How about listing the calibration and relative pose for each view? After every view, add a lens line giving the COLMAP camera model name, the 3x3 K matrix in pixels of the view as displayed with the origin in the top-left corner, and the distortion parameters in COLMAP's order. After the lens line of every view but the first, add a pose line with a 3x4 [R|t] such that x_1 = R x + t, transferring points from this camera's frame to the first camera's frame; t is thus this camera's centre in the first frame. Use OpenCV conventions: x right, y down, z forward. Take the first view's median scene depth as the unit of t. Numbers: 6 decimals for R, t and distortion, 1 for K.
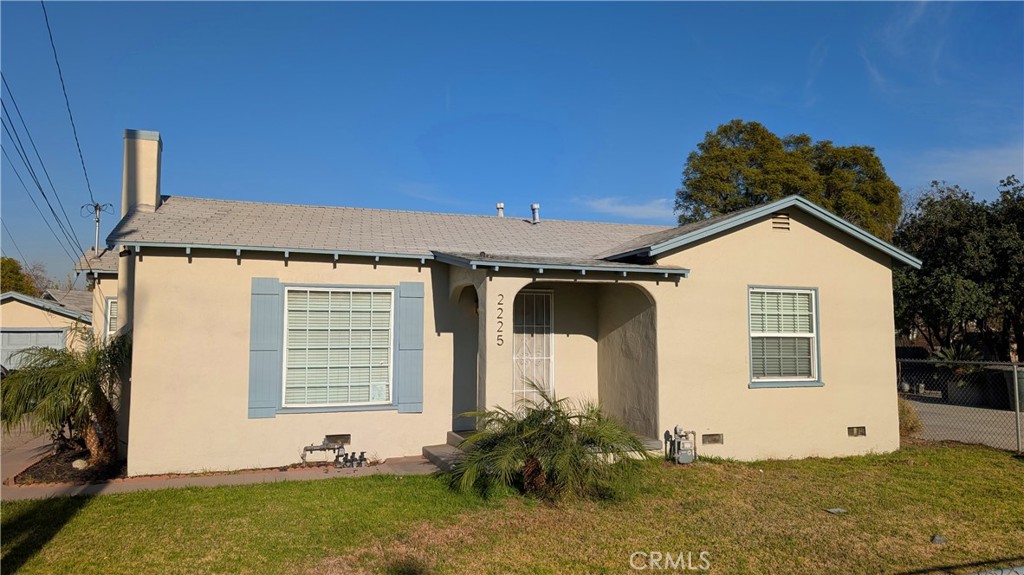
lens RADIAL K [[714.7, 0, 476.6], [0, 714.7, 281.0], [0, 0, 1]] dist [0.011411, -0.006289]
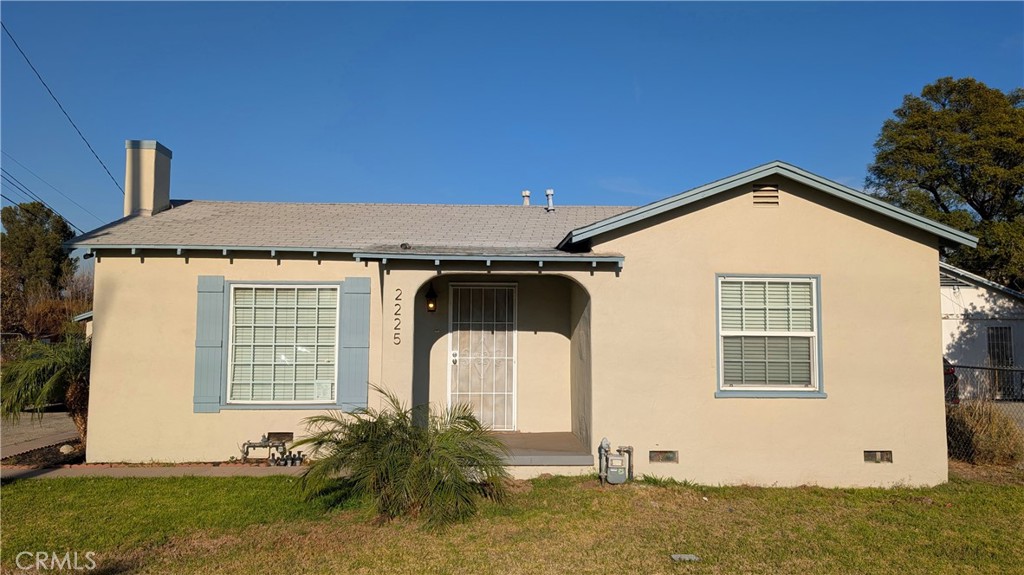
lens RADIAL K [[714.7, 0, 505.8], [0, 714.7, 282.3], [0, 0, 1]] dist [0.011411, -0.006289]
pose [[0.957751, -0.016379, -0.287131, 0.376756], [0.018757, 0.999809, 0.005532, 0.006592], [0.286986, -0.010684, 0.957875, 0.133654]]
